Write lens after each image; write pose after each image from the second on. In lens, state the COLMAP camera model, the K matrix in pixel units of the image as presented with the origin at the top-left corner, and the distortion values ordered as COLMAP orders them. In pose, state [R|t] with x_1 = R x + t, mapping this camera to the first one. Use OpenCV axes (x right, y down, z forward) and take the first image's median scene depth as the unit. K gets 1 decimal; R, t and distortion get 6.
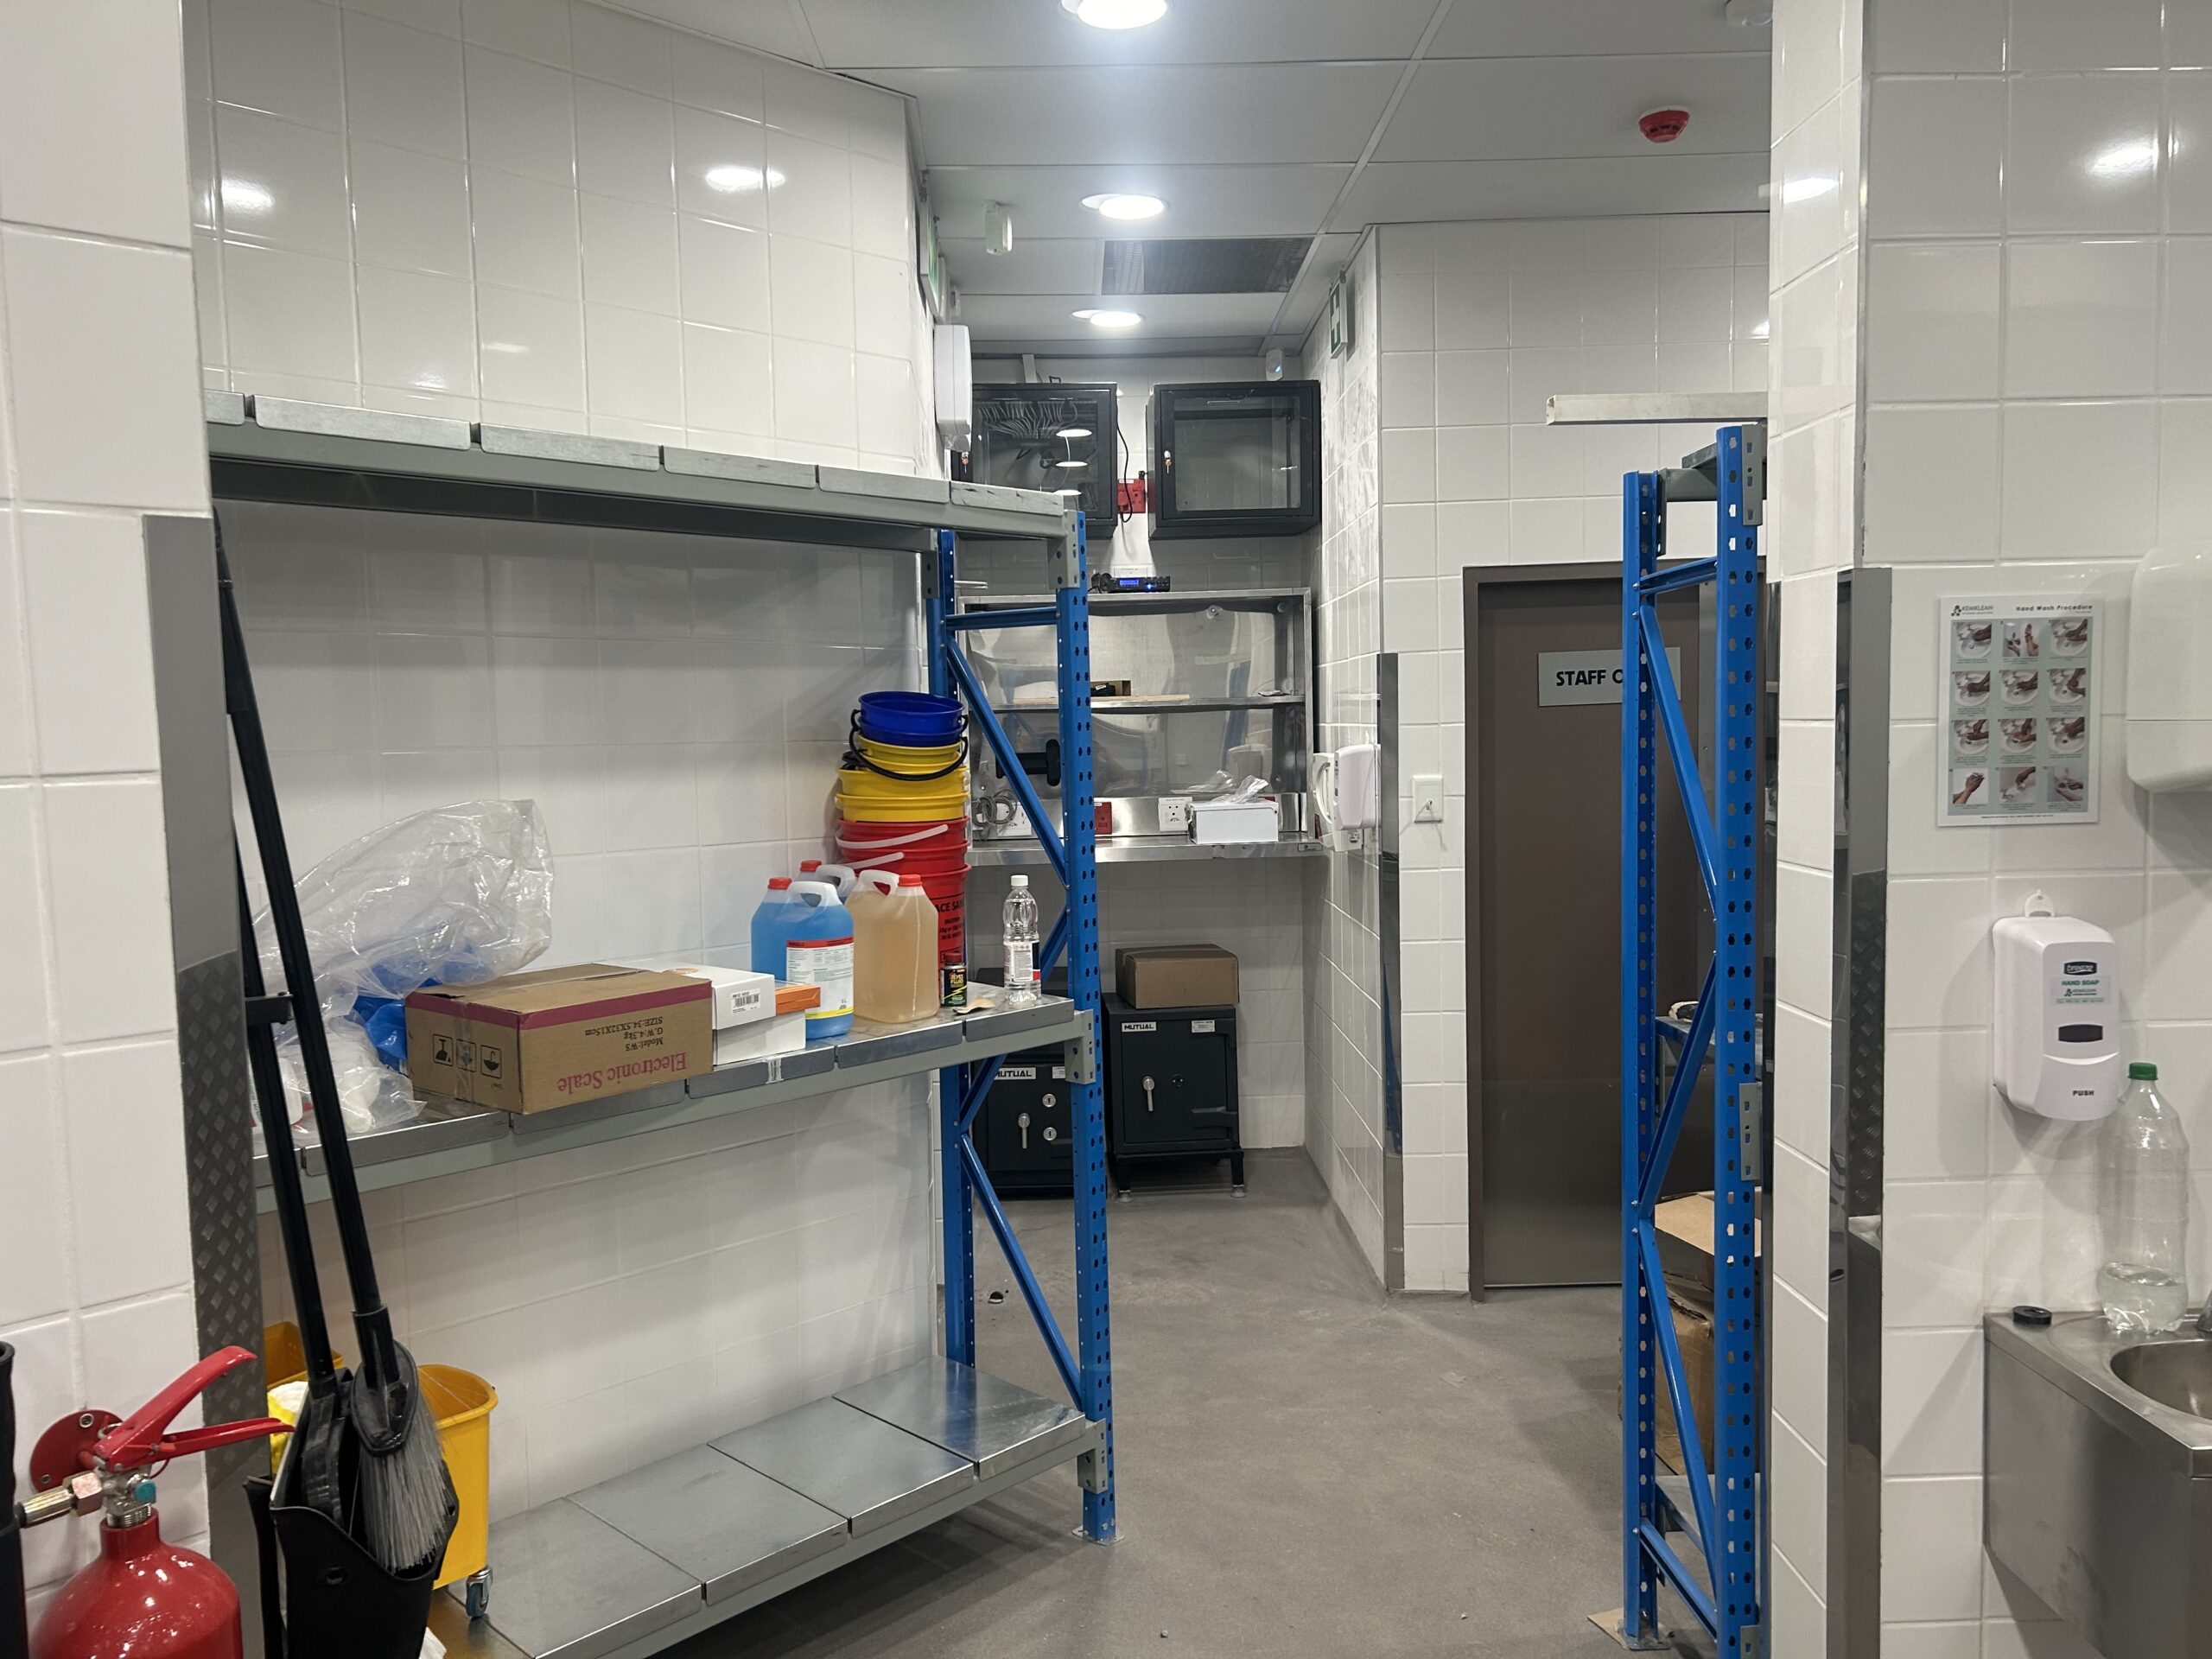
lens RADIAL K [[1667.7, 0, 1083.1], [0, 1667.7, 838.1], [0, 0, 1]] dist [0.011576, -0.003609]
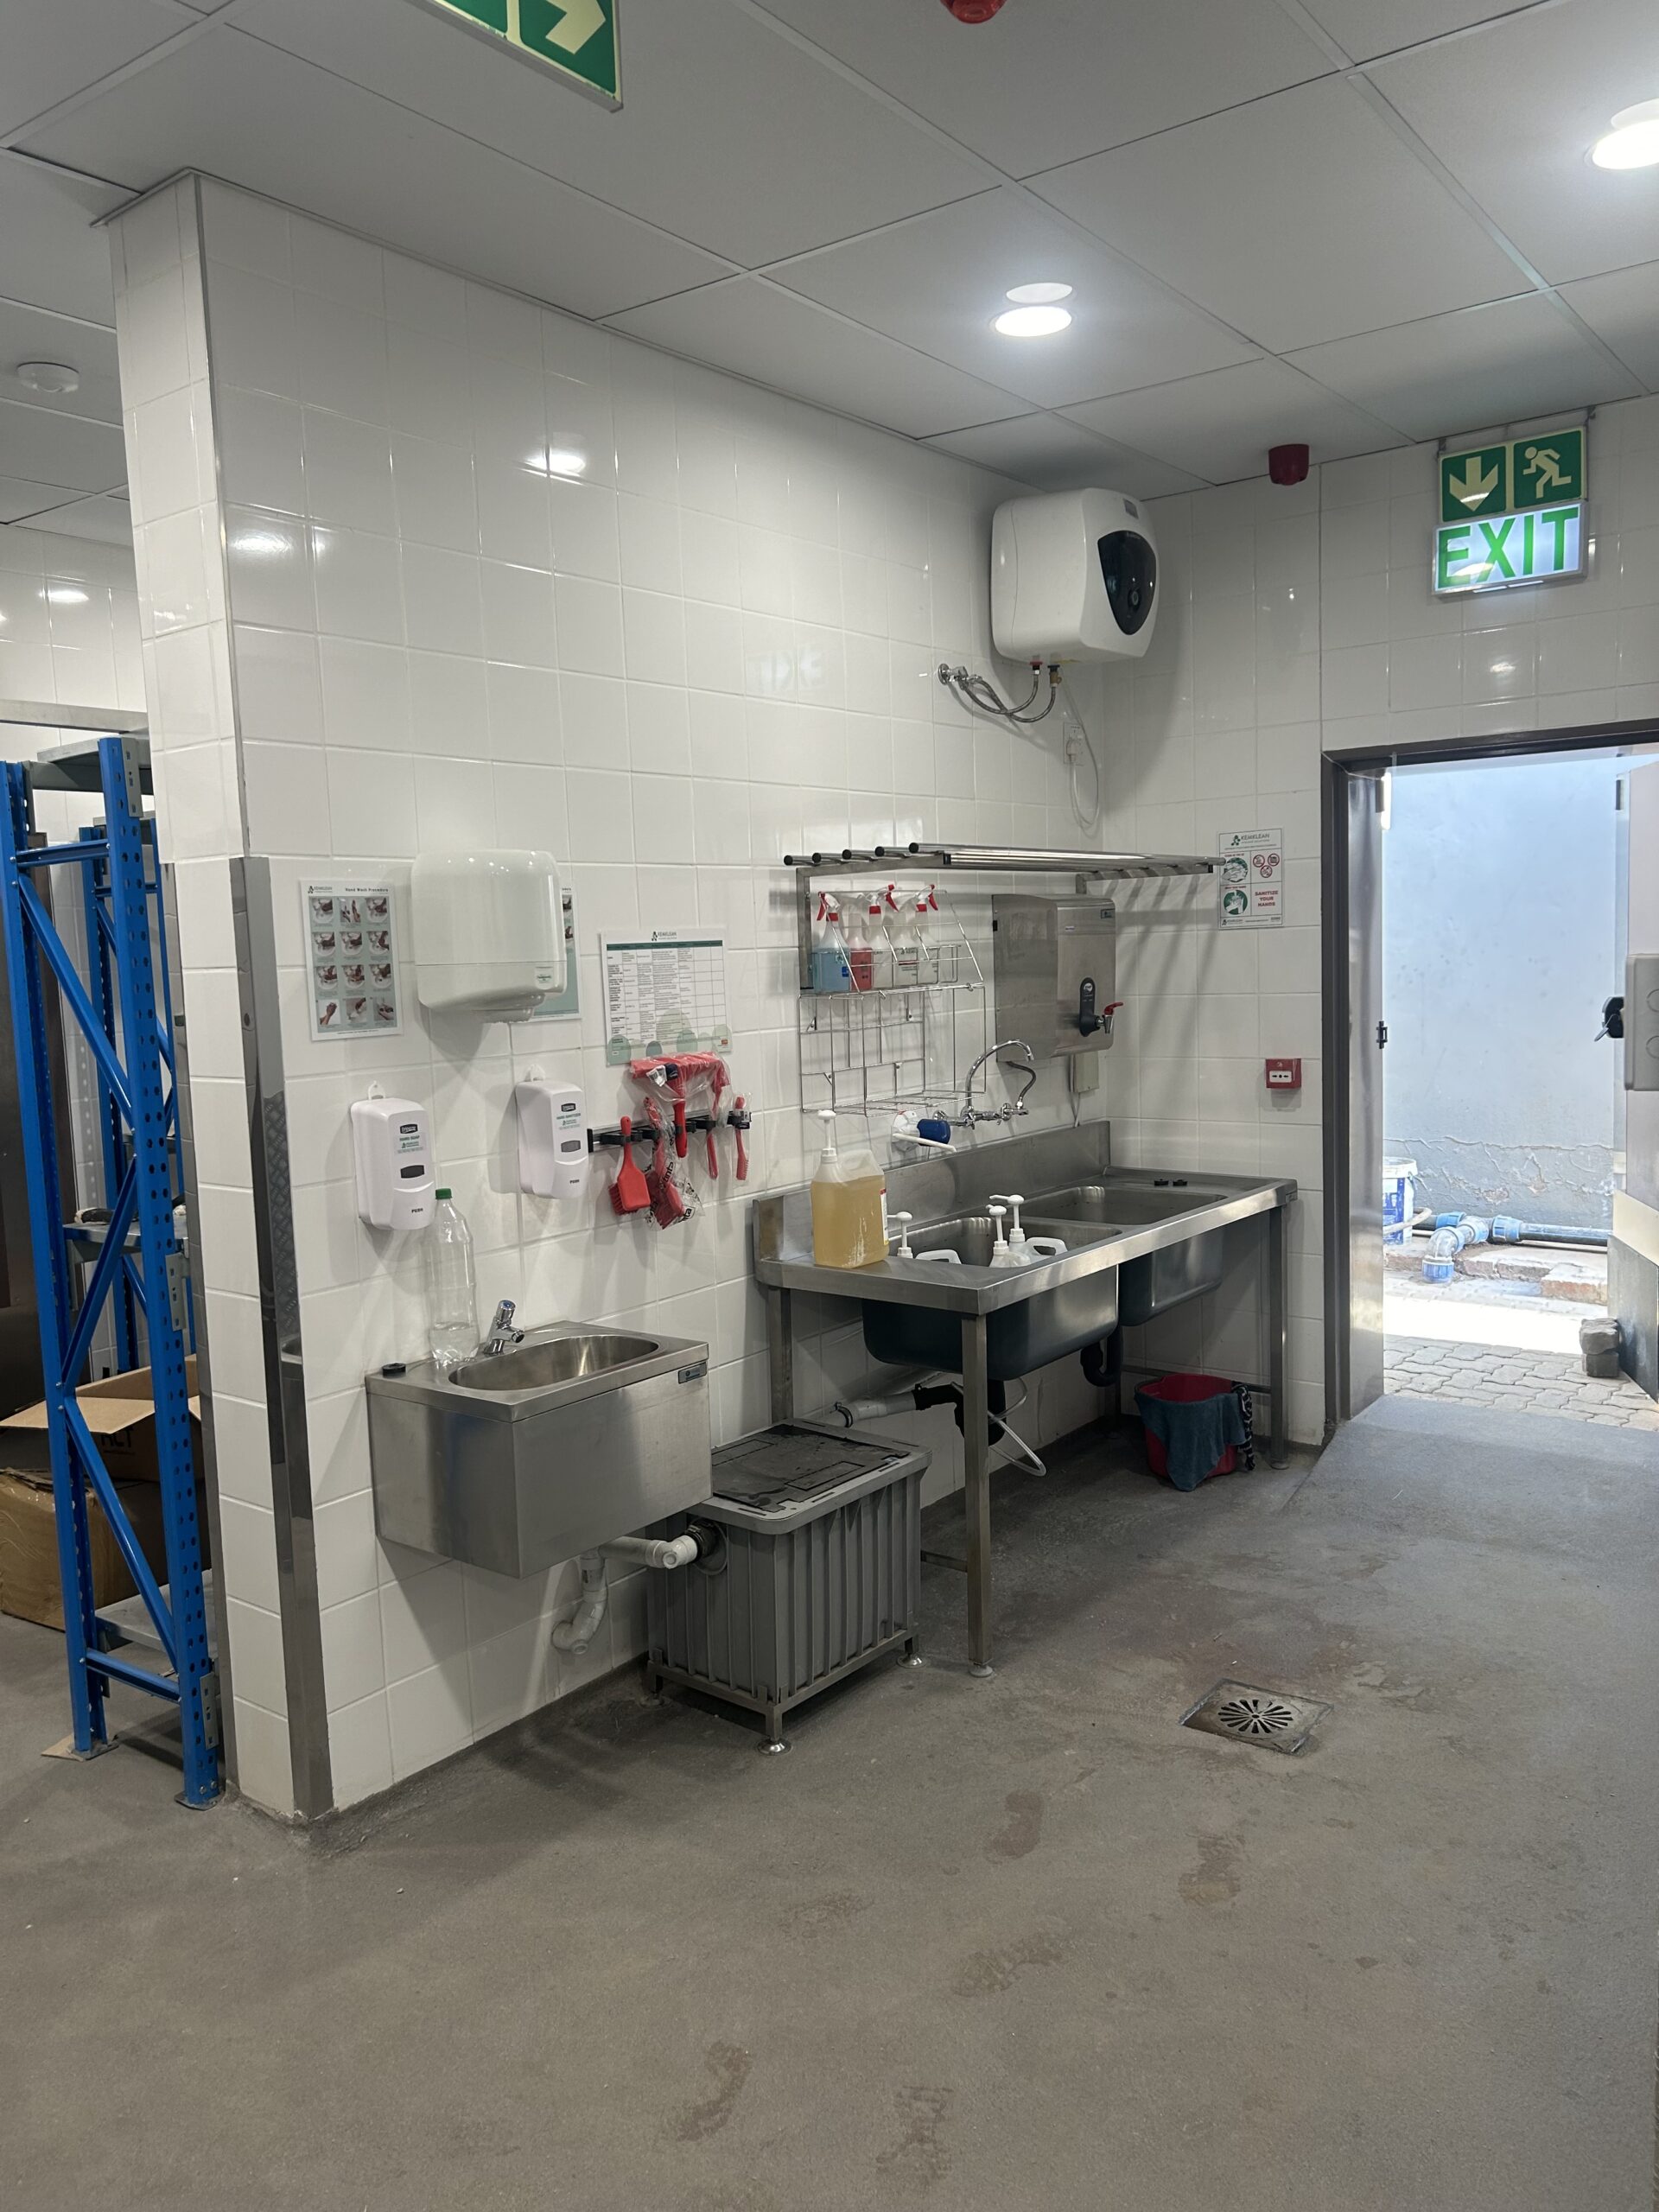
lens RADIAL K [[1667.7, 0, 829.5], [0, 1667.7, 1106.0], [0, 0, 1]] dist [0.011576, -0.003609]
pose [[0.613452, -0.074504, 0.786210, -0.340750], [0.076447, 0.996467, 0.034780, 0.032454], [-0.786024, 0.038767, 0.616980, -0.221462]]
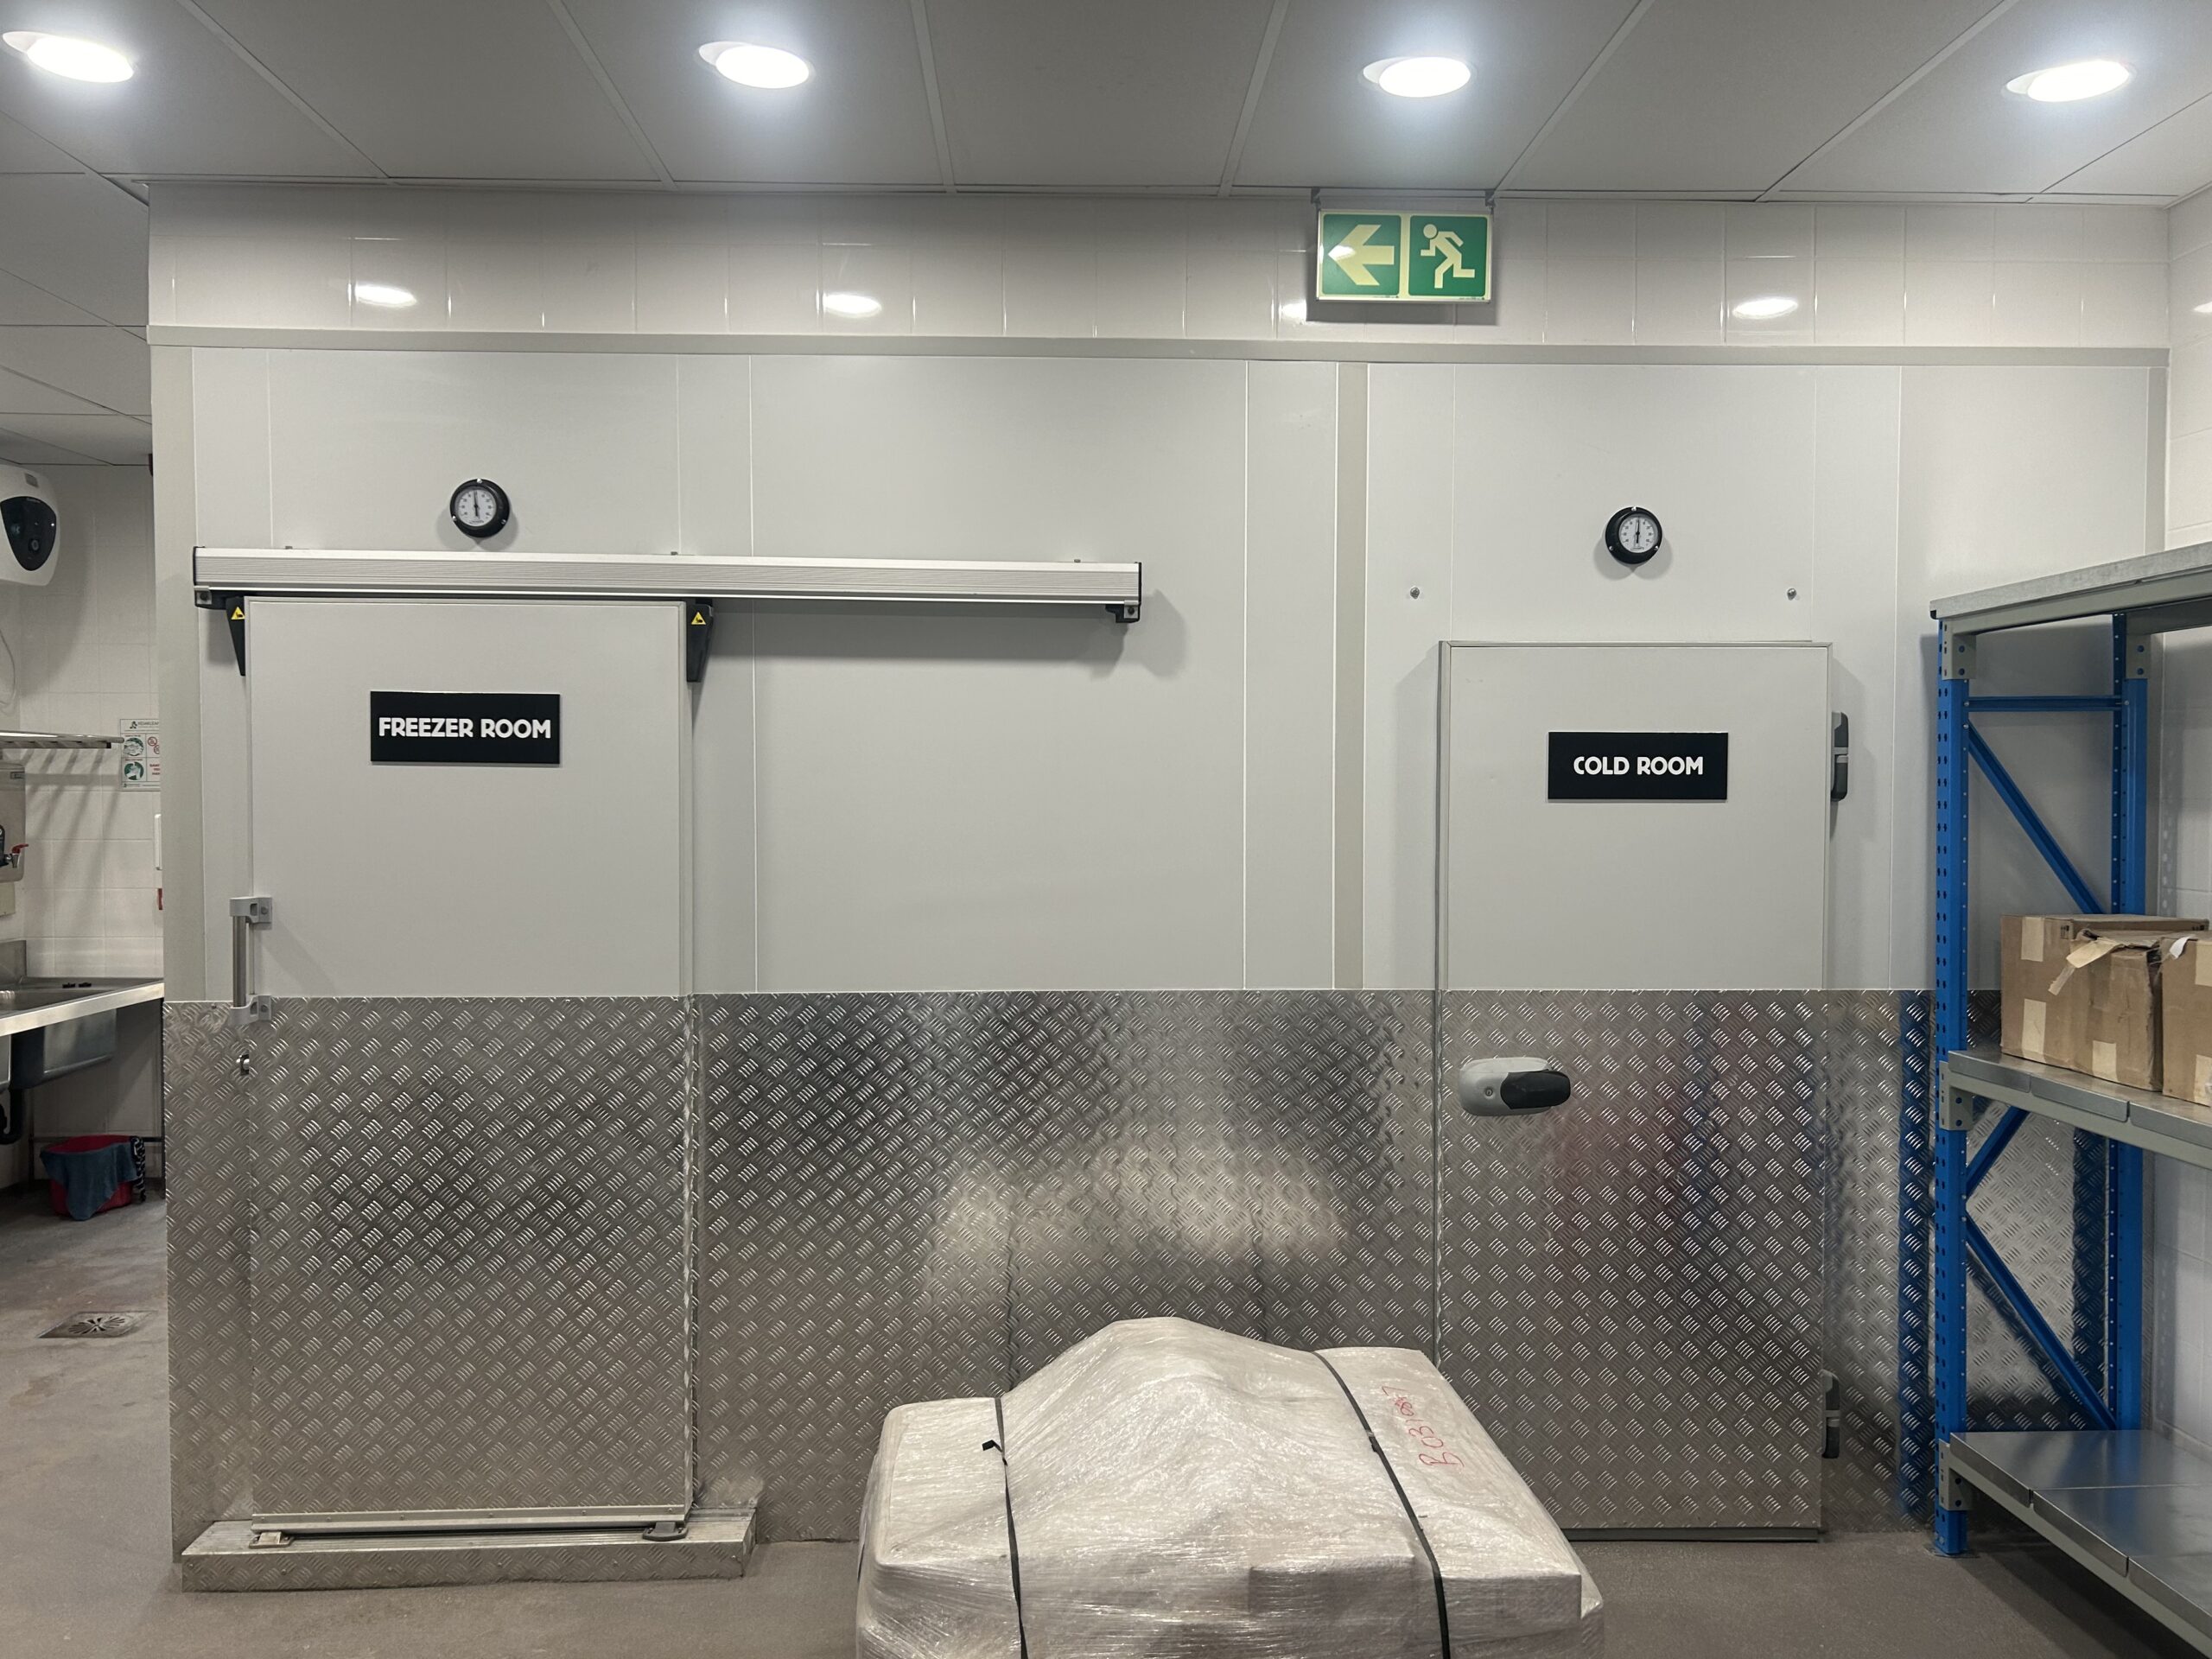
lens RADIAL K [[1655.3, 0, 1106.0], [0, 1655.3, 829.5], [0, 0, 1]] dist [0.060986, -0.075717]
pose [[-0.019562, 0.000200, 0.999809, -0.756775], [0.070253, 0.997529, 0.001175, 0.064562], [-0.997337, 0.070263, -0.019527, -0.551530]]
